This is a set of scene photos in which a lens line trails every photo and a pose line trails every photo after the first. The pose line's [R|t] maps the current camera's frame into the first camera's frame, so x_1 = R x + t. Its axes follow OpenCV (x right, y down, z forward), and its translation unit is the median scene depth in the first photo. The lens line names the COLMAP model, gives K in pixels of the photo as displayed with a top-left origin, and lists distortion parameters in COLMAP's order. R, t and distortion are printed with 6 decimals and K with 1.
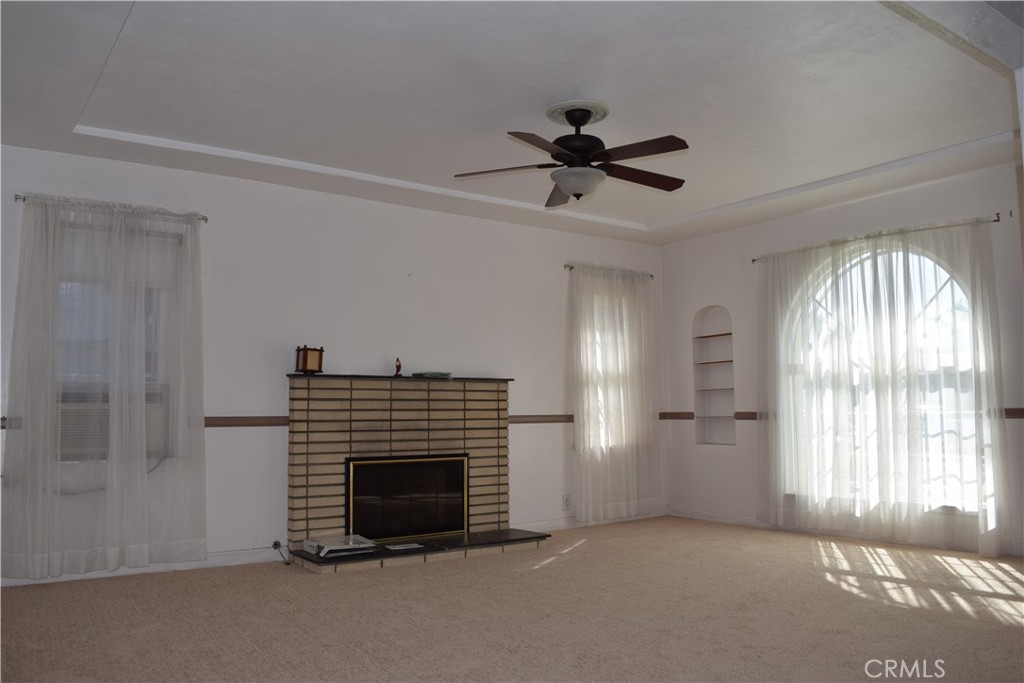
lens RADIAL K [[811.5, 0, 503.1], [0, 811.5, 343.0], [0, 0, 1]] dist [-0.083550, 0.012338]
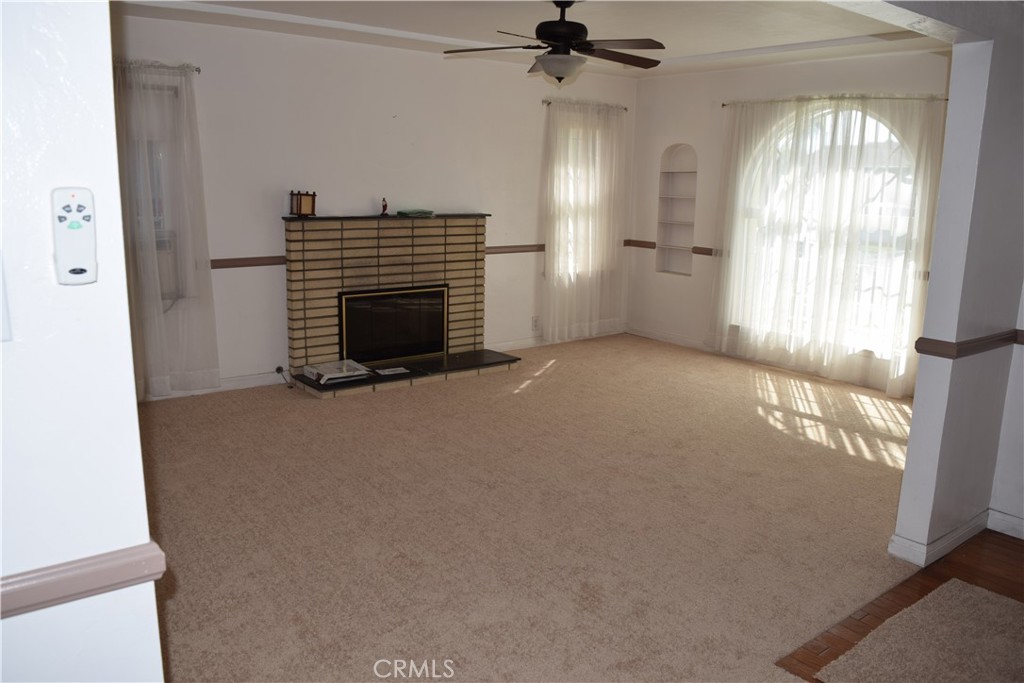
lens RADIAL K [[811.5, 0, 503.1], [0, 811.5, 343.0], [0, 0, 1]] dist [-0.083550, 0.012338]
pose [[0.998867, 0.018368, 0.043911, -0.016430], [-0.030065, 0.958684, 0.282880, -0.106166], [-0.036901, -0.283879, 0.958150, -0.083917]]
